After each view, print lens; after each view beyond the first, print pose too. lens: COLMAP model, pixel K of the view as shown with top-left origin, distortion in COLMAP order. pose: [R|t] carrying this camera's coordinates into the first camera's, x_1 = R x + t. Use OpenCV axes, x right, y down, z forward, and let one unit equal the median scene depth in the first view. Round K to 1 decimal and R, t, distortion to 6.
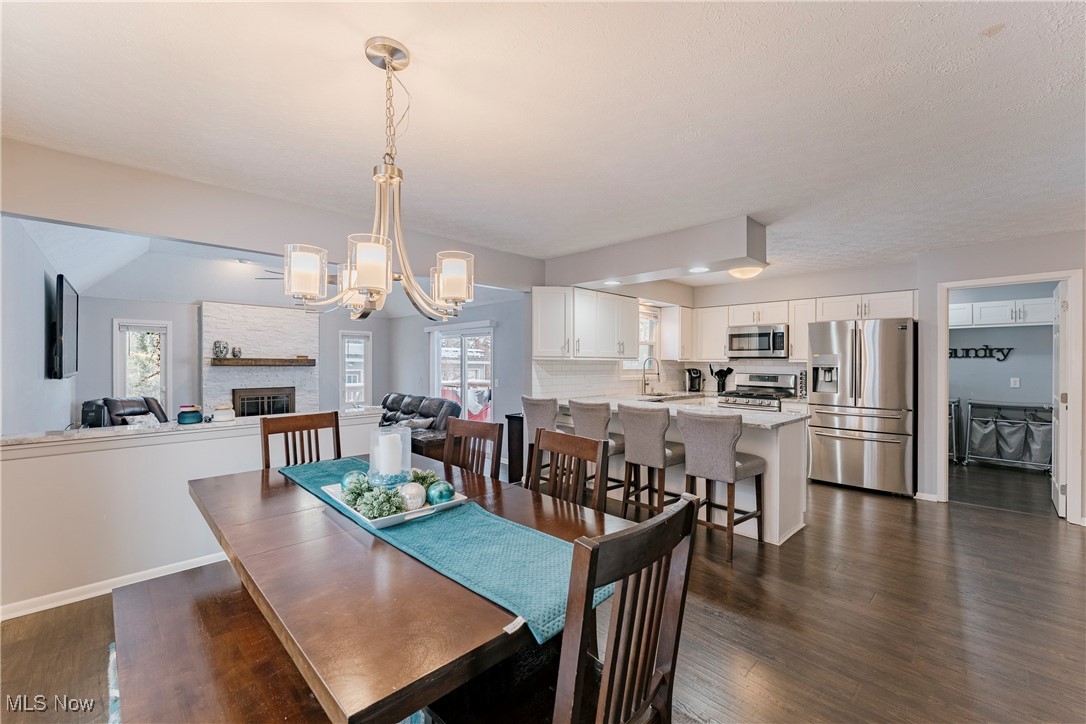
lens RADIAL K [[439.9, 0, 537.9], [0, 439.9, 366.6], [0, 0, 1]] dist [-0.003394, -0.000087]
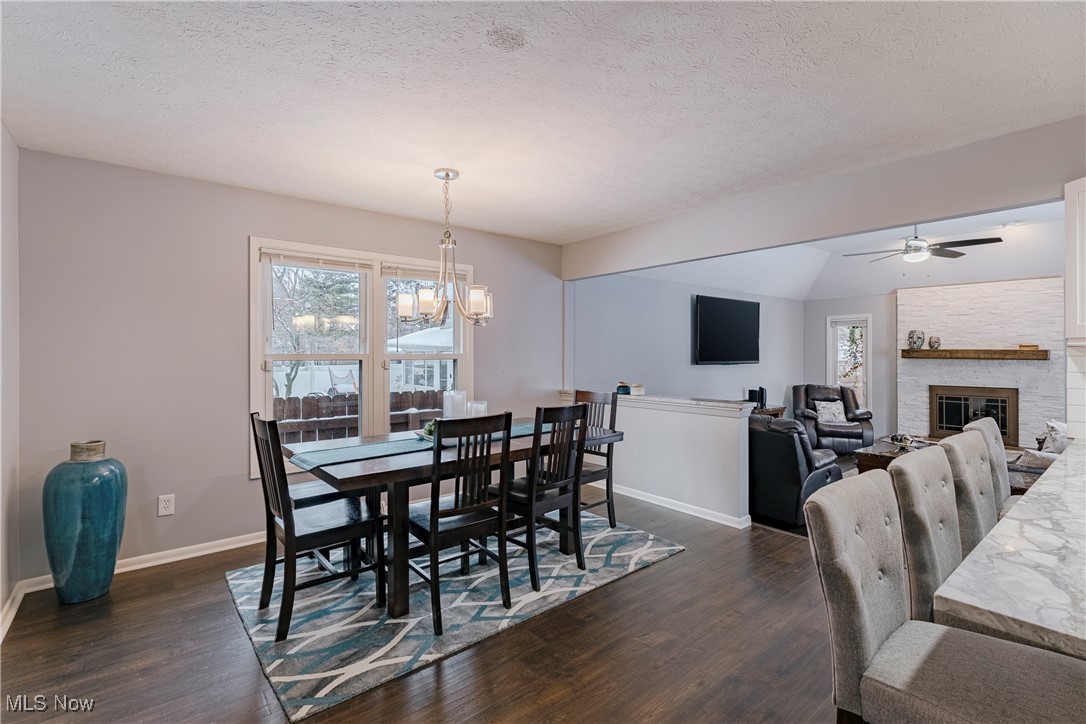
lens RADIAL K [[492.0, 0, 541.2], [0, 492.0, 351.0], [0, 0, 1]] dist [-0.000457, -0.000543]
pose [[-0.077015, -0.007522, -0.997002, 0.336059], [-0.011566, 0.999911, -0.006651, -0.000983], [0.996963, 0.011019, -0.077095, 0.313046]]
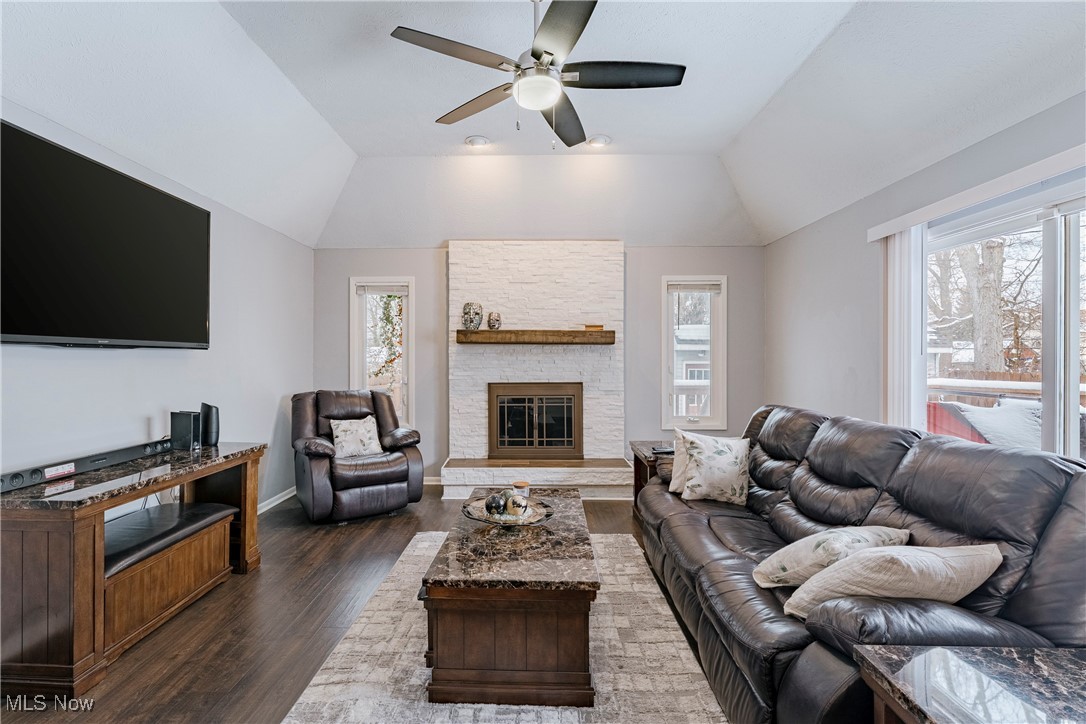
lens RADIAL K [[481.7, 0, 532.0], [0, 481.7, 357.7], [0, 0, 1]] dist [-0.001689, 0.000077]
pose [[0.724251, -0.006705, -0.689503, -0.203153], [-0.002645, 0.999918, -0.012502, 0.025184], [0.689531, 0.010878, 0.724175, 0.572722]]
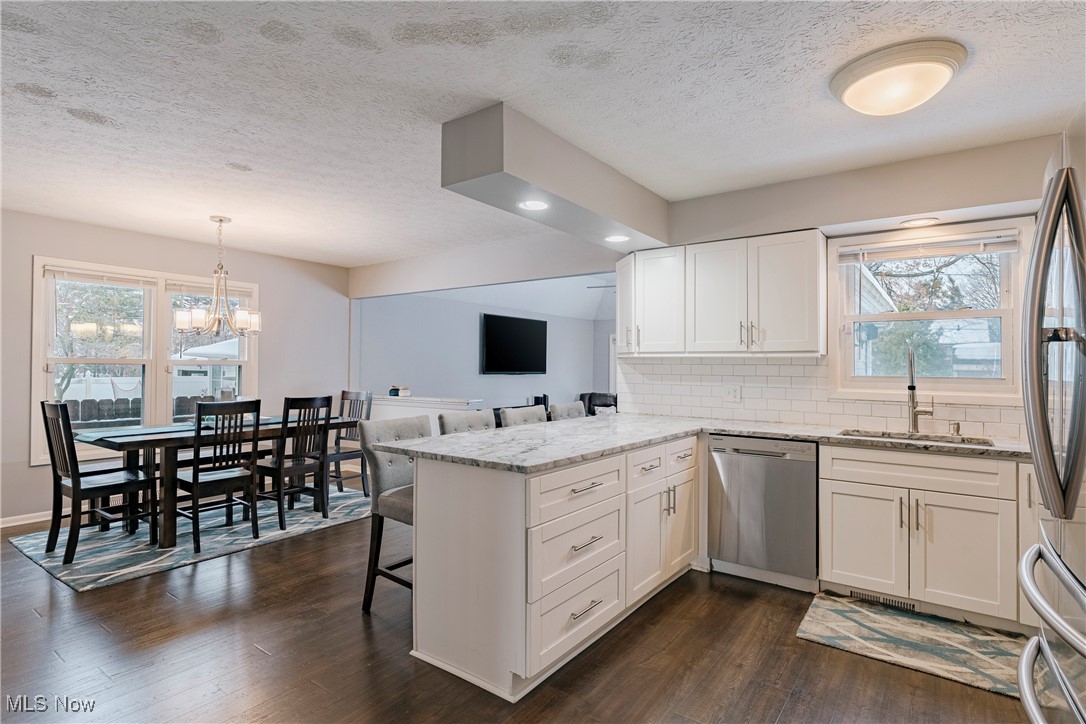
lens RADIAL K [[553.5, 0, 546.9], [0, 553.5, 360.6], [0, 0, 1]] dist [-0.003825, -0.000416]
pose [[0.182120, -0.015392, -0.983156, 0.589634], [-0.019431, 0.999626, -0.019249, 0.006202], [0.983084, 0.022609, 0.181753, 0.446781]]
